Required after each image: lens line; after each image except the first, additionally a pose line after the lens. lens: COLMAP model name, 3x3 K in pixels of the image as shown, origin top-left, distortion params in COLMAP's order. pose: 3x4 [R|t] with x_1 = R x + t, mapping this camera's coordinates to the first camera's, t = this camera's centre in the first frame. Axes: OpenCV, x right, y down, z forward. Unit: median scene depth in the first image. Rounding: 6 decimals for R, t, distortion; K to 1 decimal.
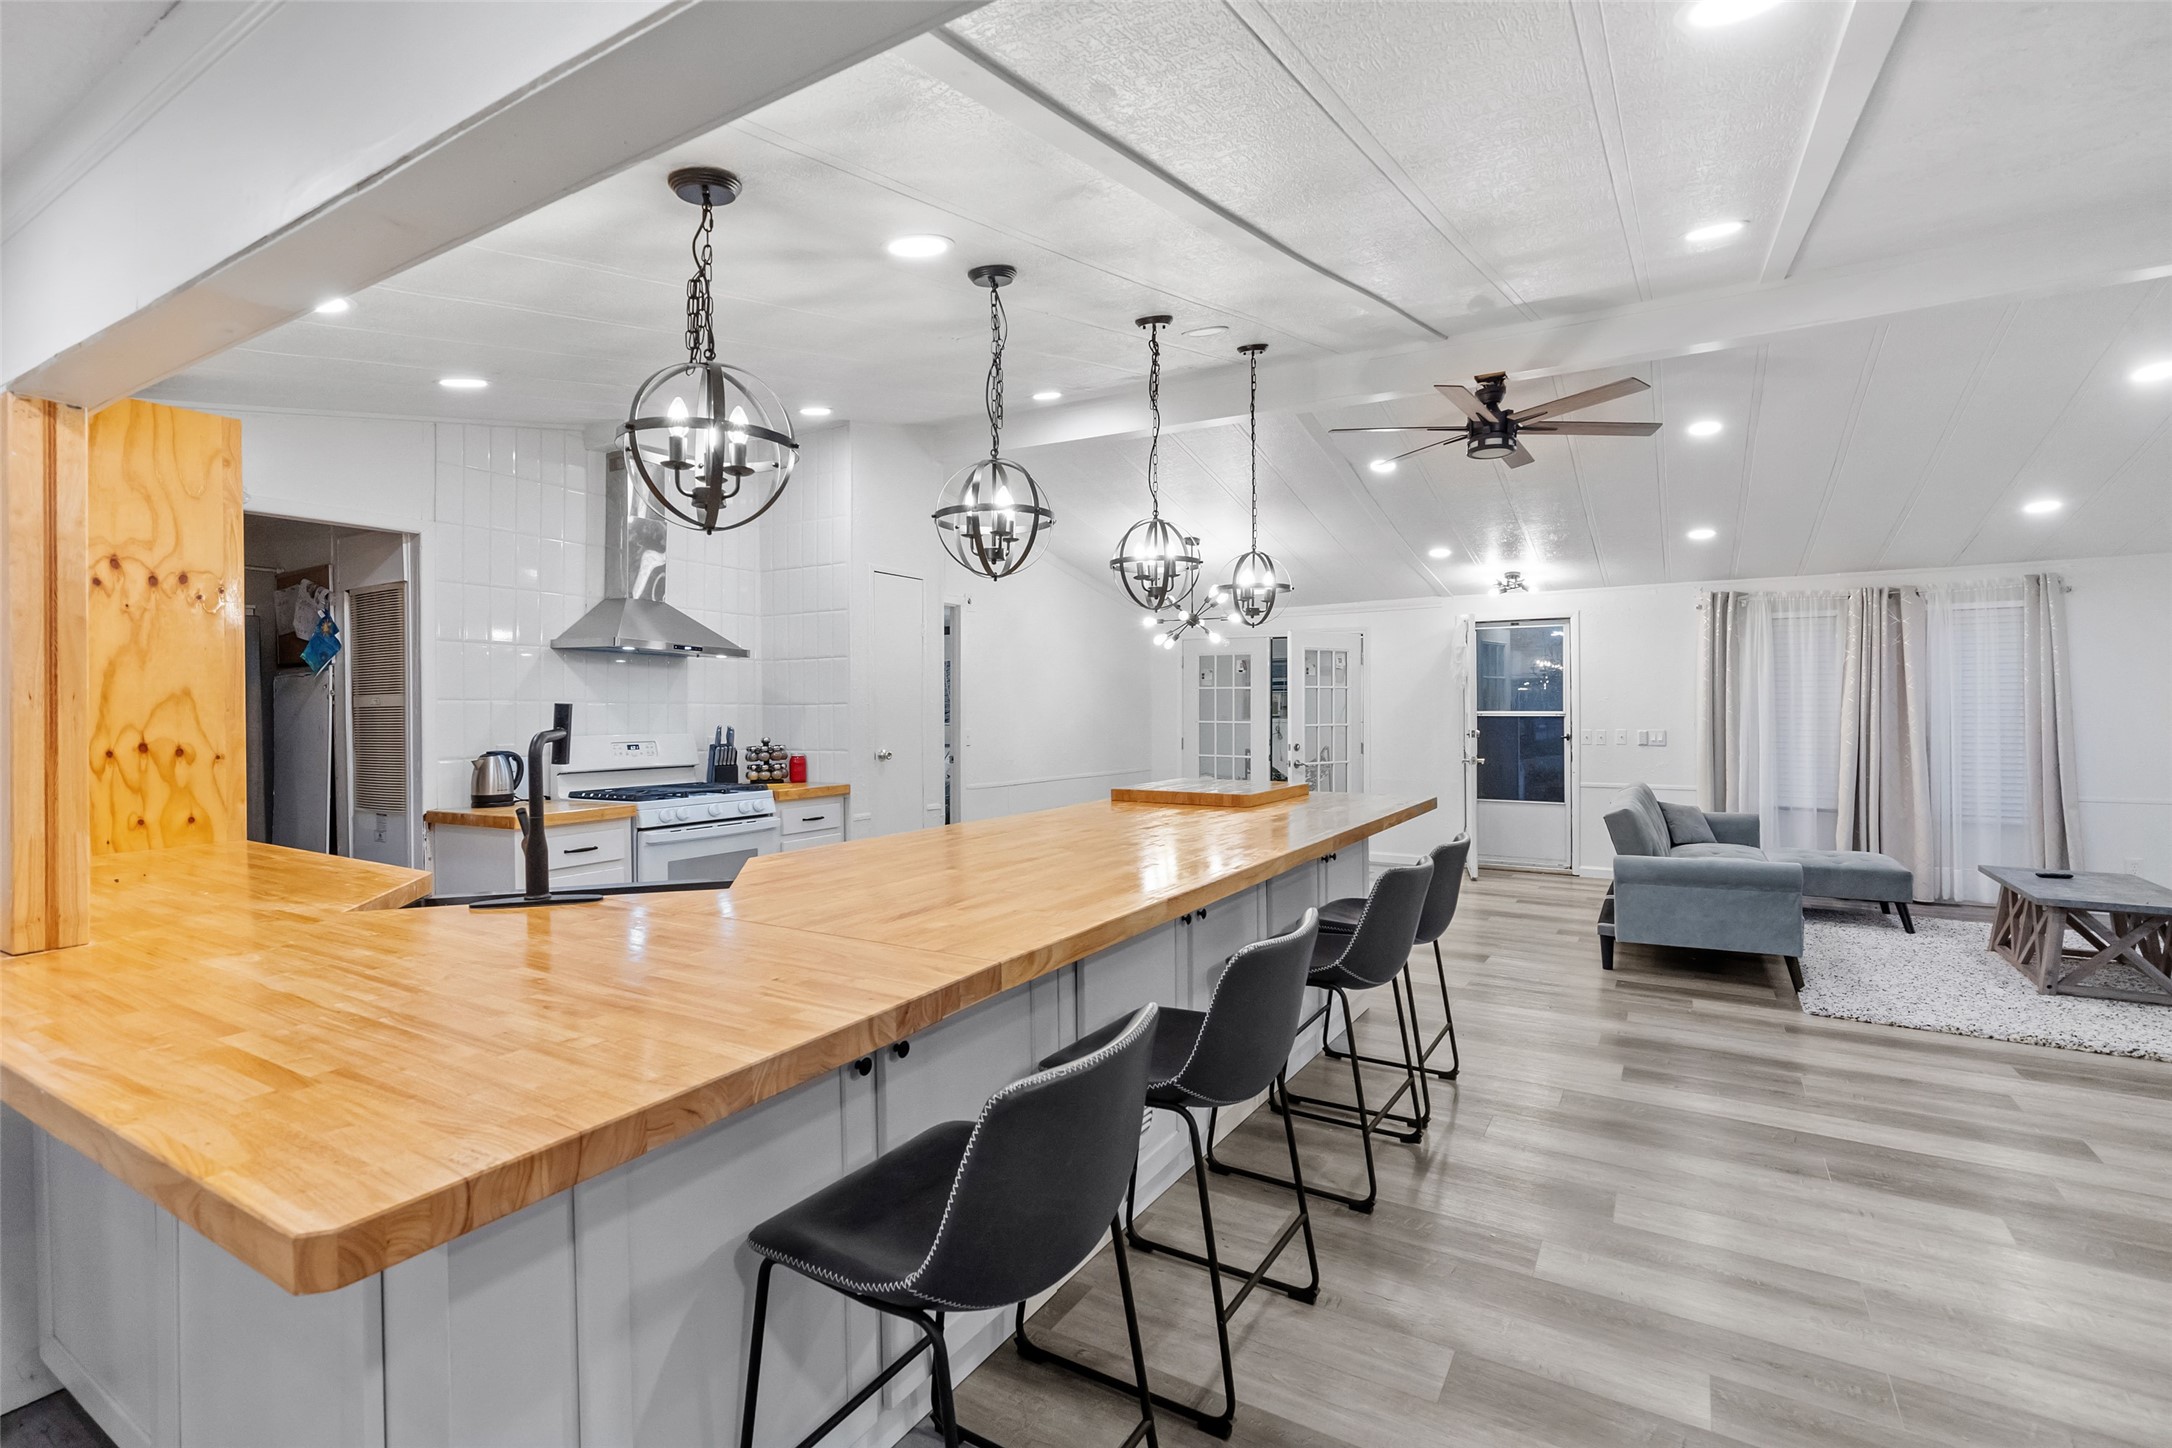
lens RADIAL K [[1000.0, 0, 1085.7], [0, 1000.0, 707.9], [0, 0, 1]] dist [0.000585, 0.000539]
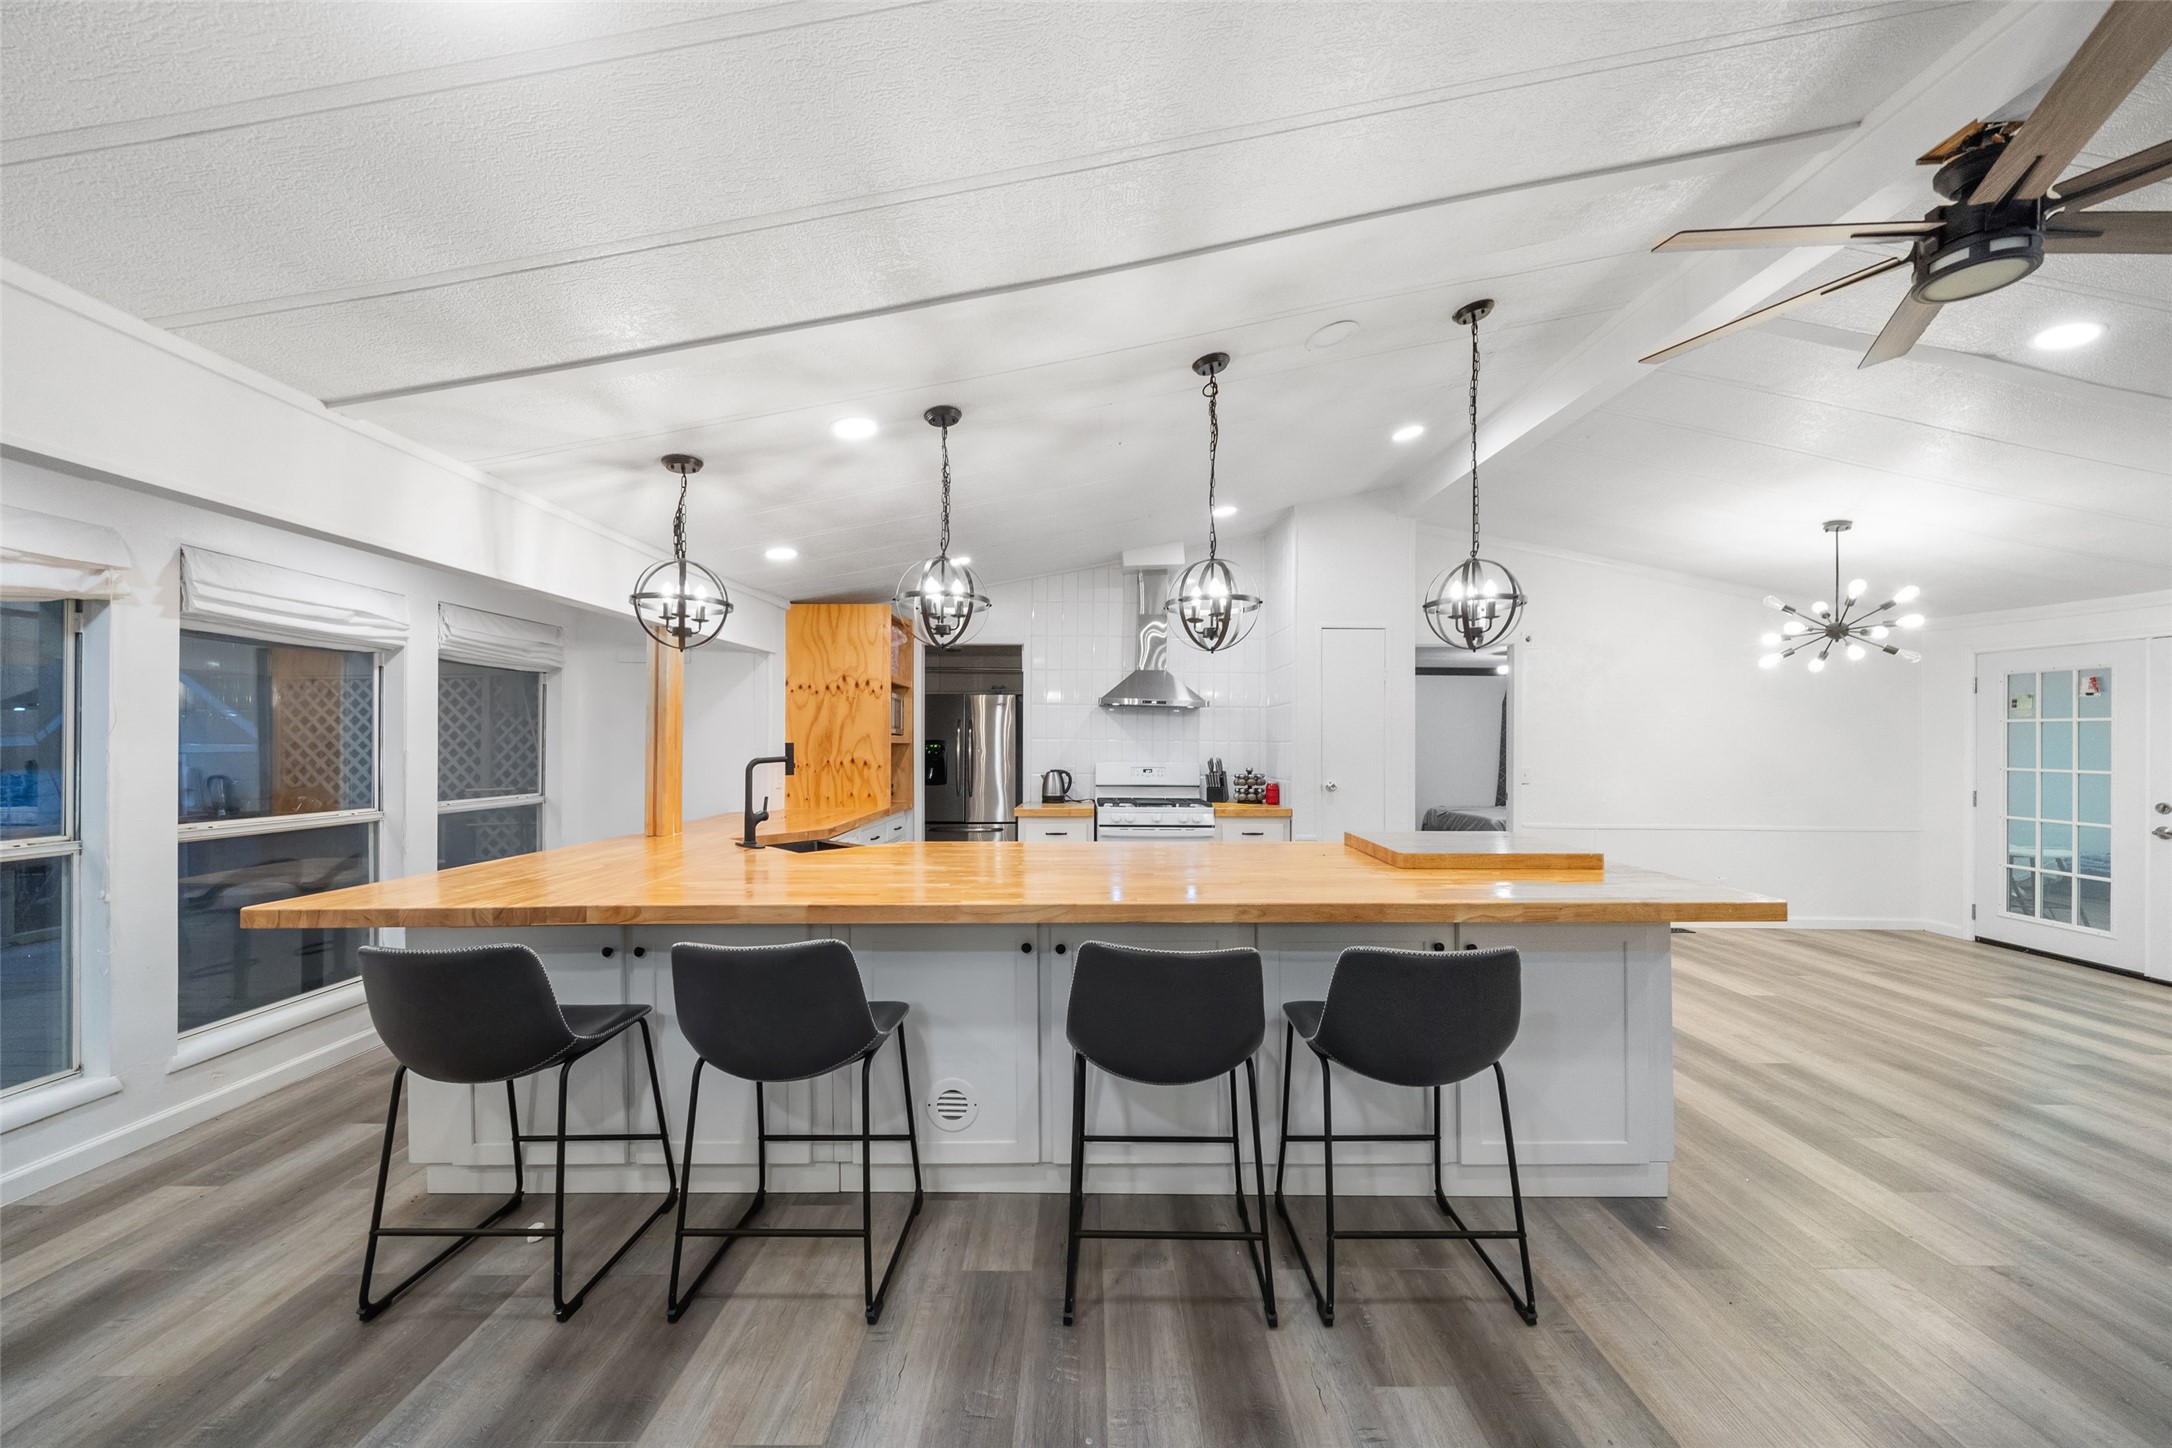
lens RADIAL K [[757.1, 0, 1084.4], [0, 757.1, 737.9], [0, 0, 1]] dist [-0.007596, 0.000196]
pose [[0.512104, 0.001070, -0.858923, 0.461272], [-0.005166, 0.999985, -0.001835, -0.006449], [0.858908, 0.005377, 0.512102, 0.357564]]
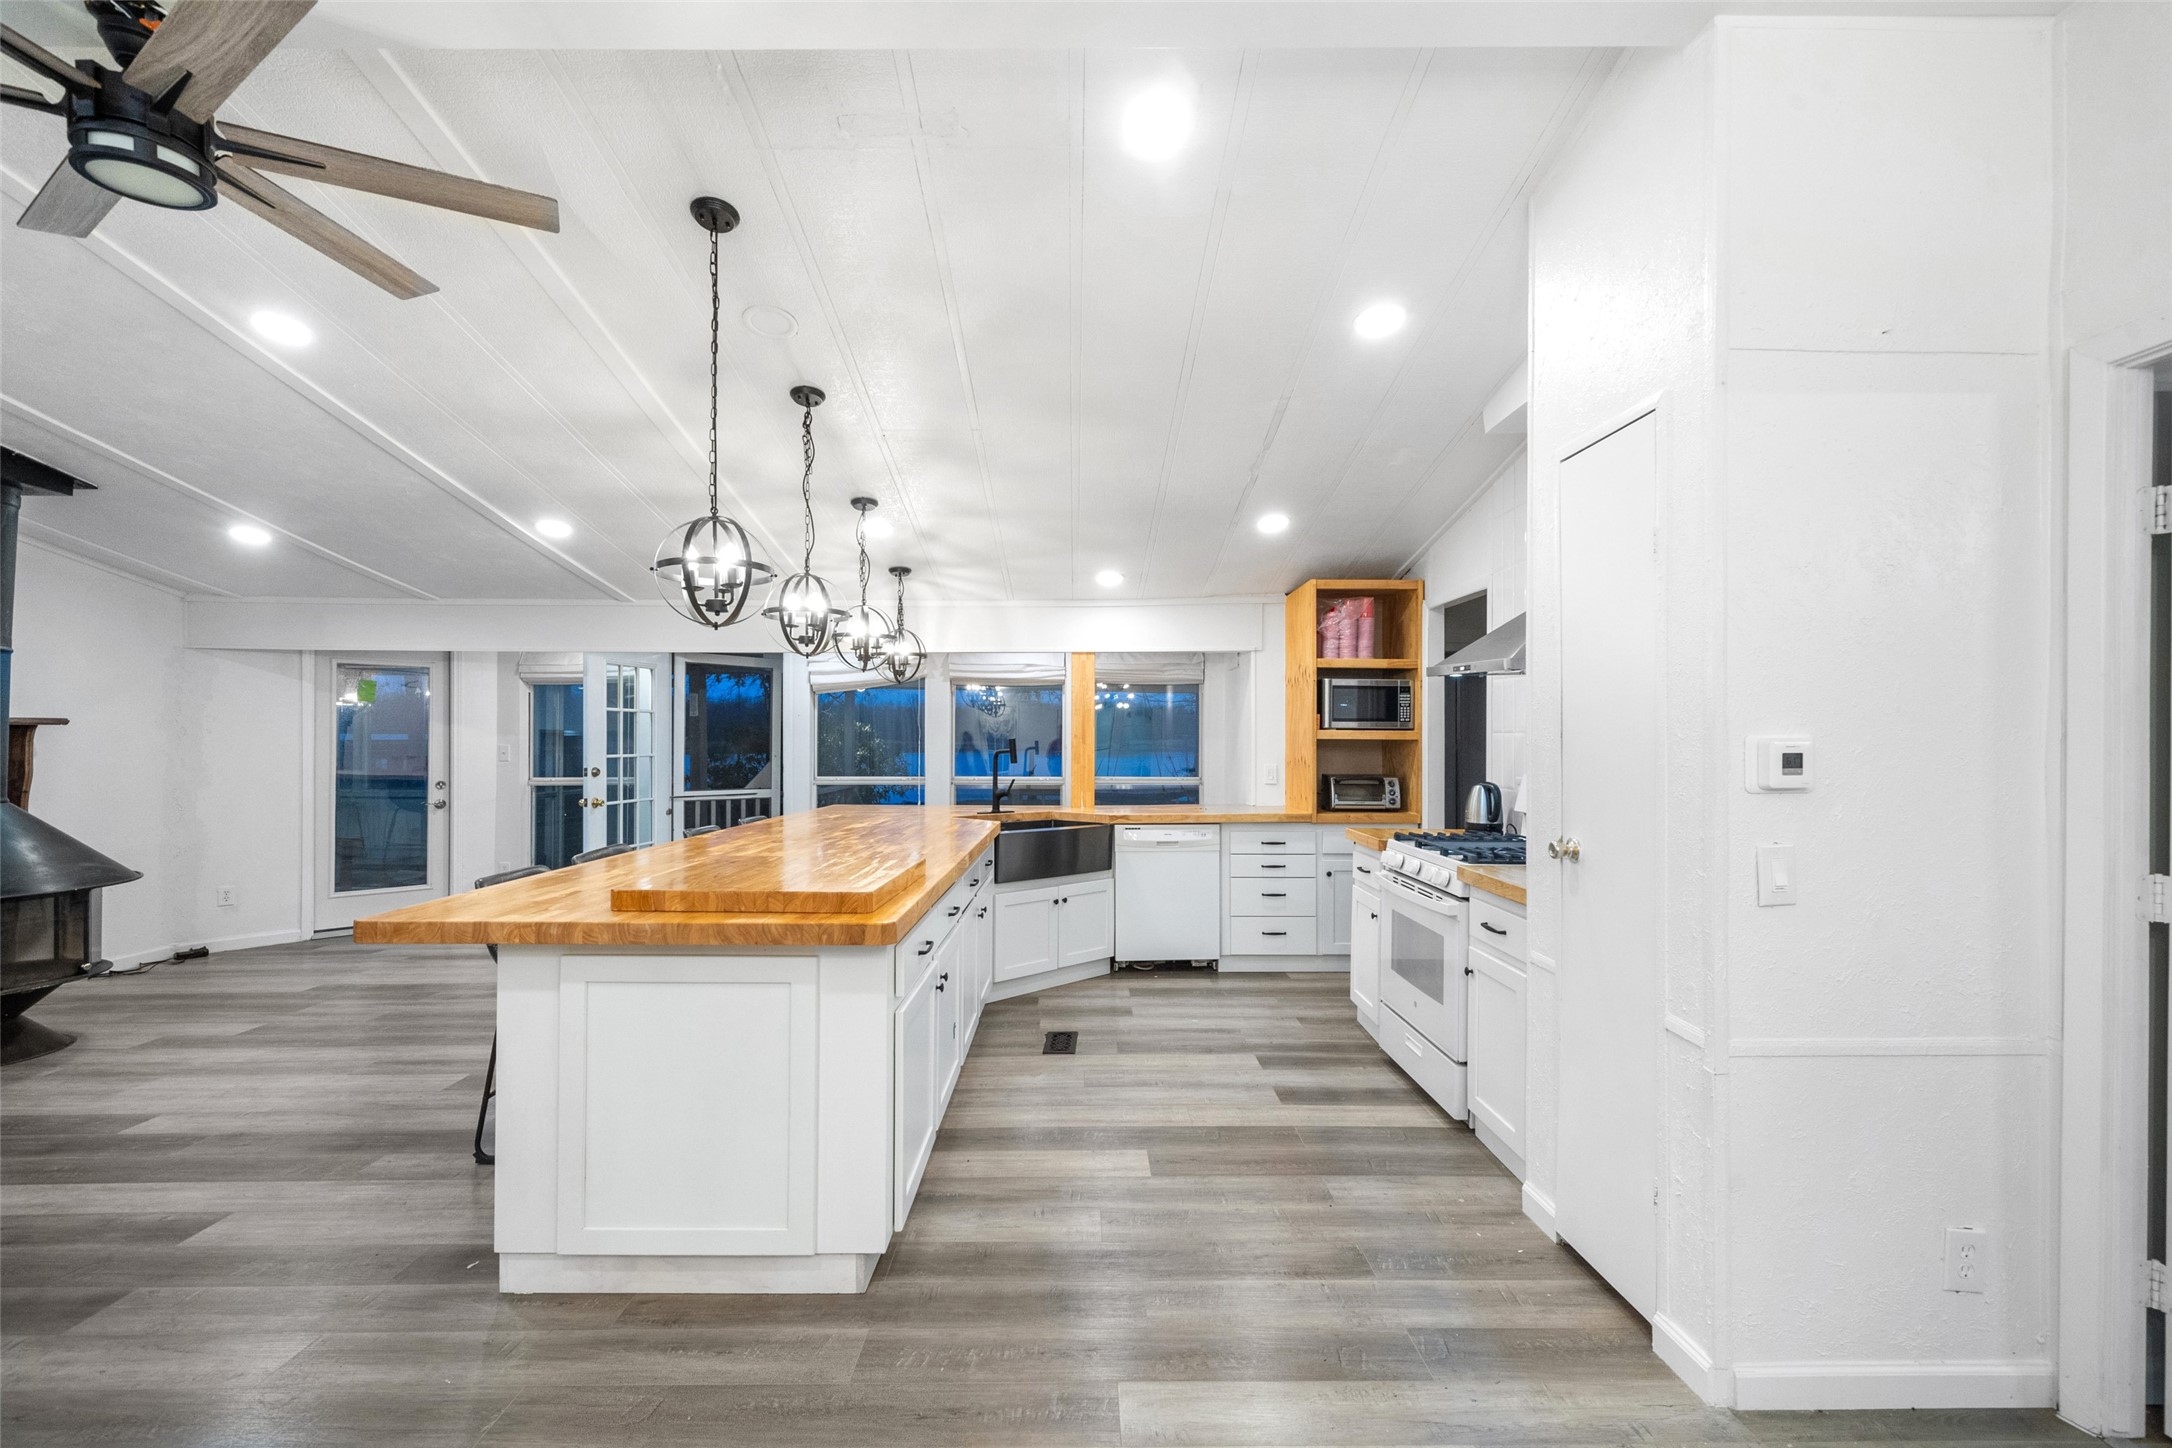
lens RADIAL K [[926.0, 0, 1085.8], [0, 926.0, 738.4], [0, 0, 1]] dist [-0.001126, 0.001172]
pose [[-0.852146, 0.006485, -0.523265, 0.242868], [0.003704, 0.999973, 0.006360, -0.008751], [0.523292, 0.003482, -0.852146, 1.432854]]
